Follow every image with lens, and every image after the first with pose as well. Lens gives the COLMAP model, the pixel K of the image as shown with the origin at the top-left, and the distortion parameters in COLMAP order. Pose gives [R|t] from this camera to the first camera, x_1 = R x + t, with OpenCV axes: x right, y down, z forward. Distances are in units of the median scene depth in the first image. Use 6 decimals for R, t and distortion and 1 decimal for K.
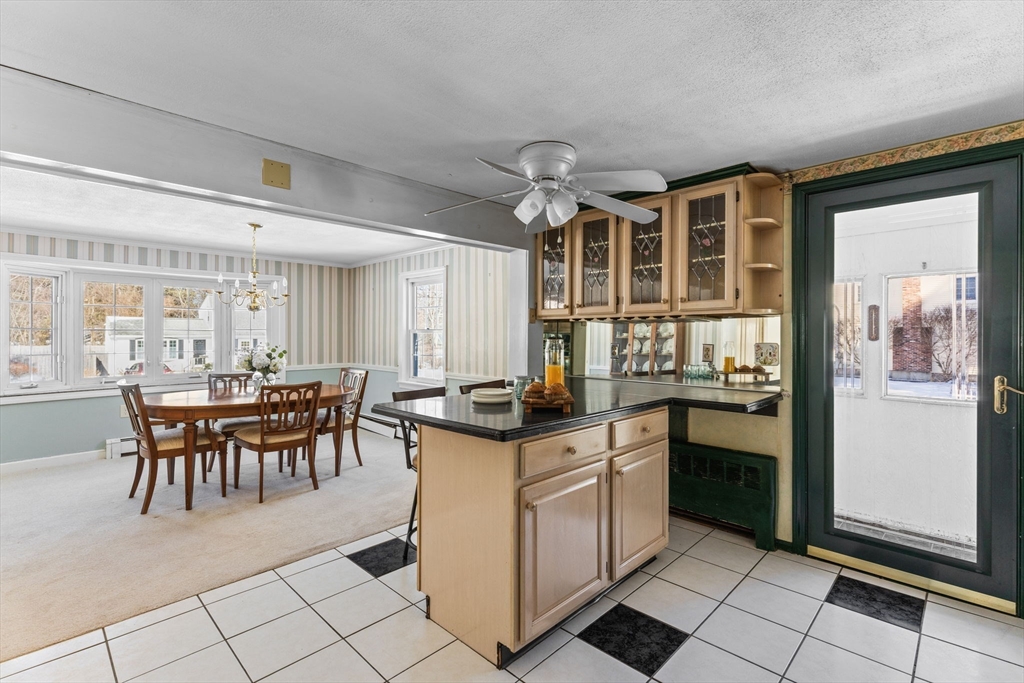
lens RADIAL K [[469.1, 0, 510.7], [0, 469.1, 335.3], [0, 0, 1]] dist [0.010319, -0.002228]
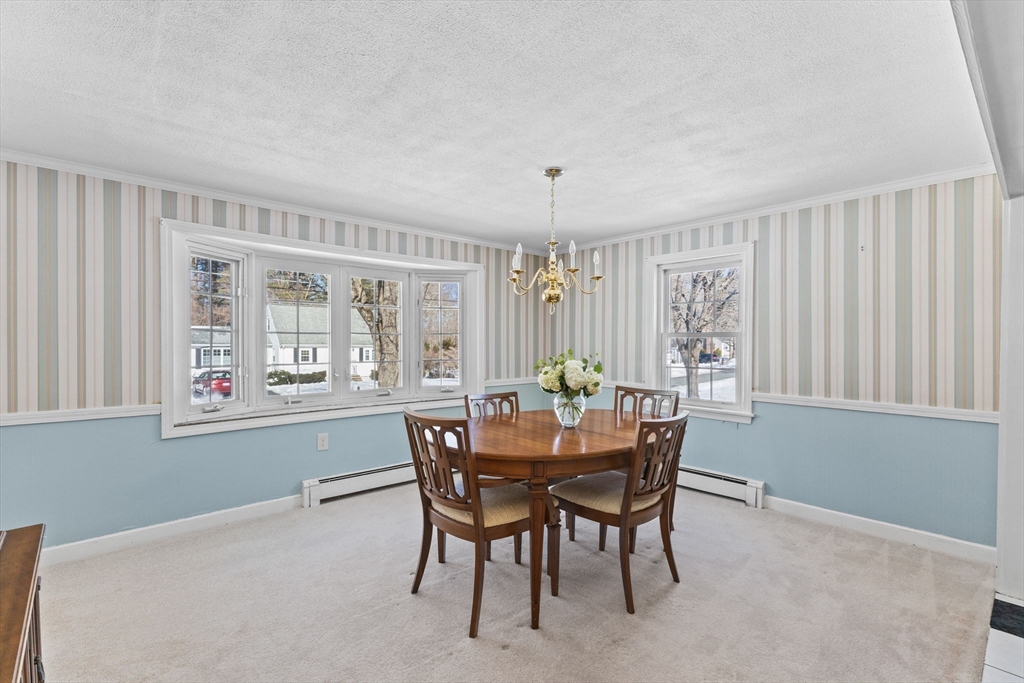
lens RADIAL K [[469.1, 0, 514.3], [0, 469.1, 348.9], [0, 0, 1]] dist [0.010319, -0.002228]
pose [[0.997945, 0.001361, -0.064054, -0.493758], [-0.000801, 0.999961, 0.008770, 0.007758], [0.064064, -0.008700, 0.997908, 0.297587]]
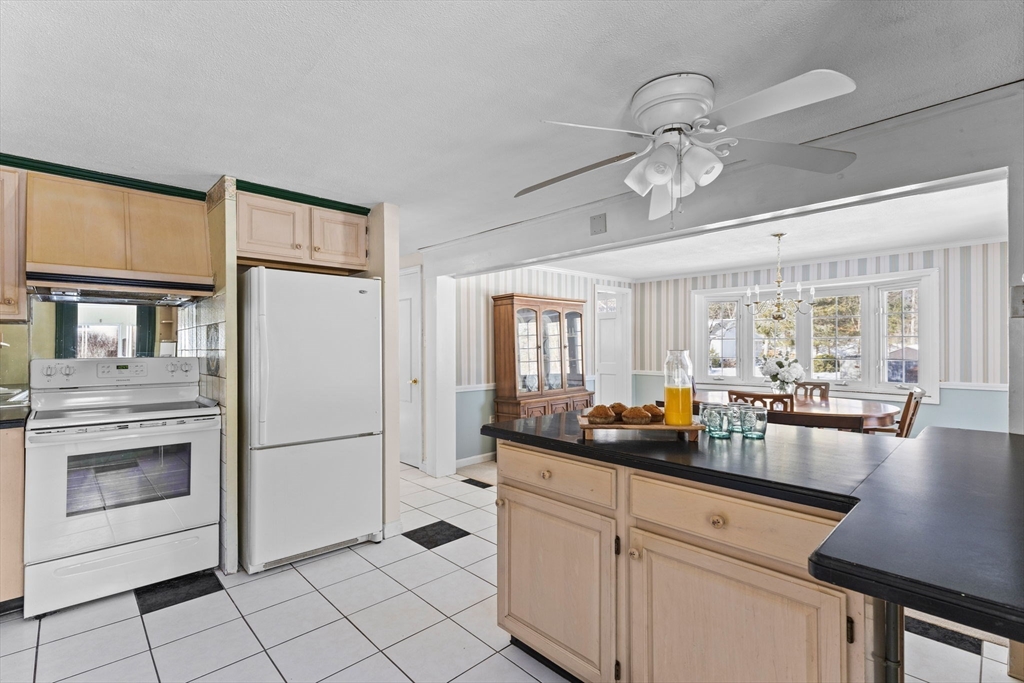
lens RADIAL K [[471.9, 0, 509.1], [0, 471.9, 343.4], [0, 0, 1]] dist [-0.004633, -0.001824]
pose [[-0.048762, -0.000662, -0.998810, 0.441334], [0.003211, 0.999995, -0.000819, -0.001108], [0.998805, -0.003248, -0.048759, 0.417184]]
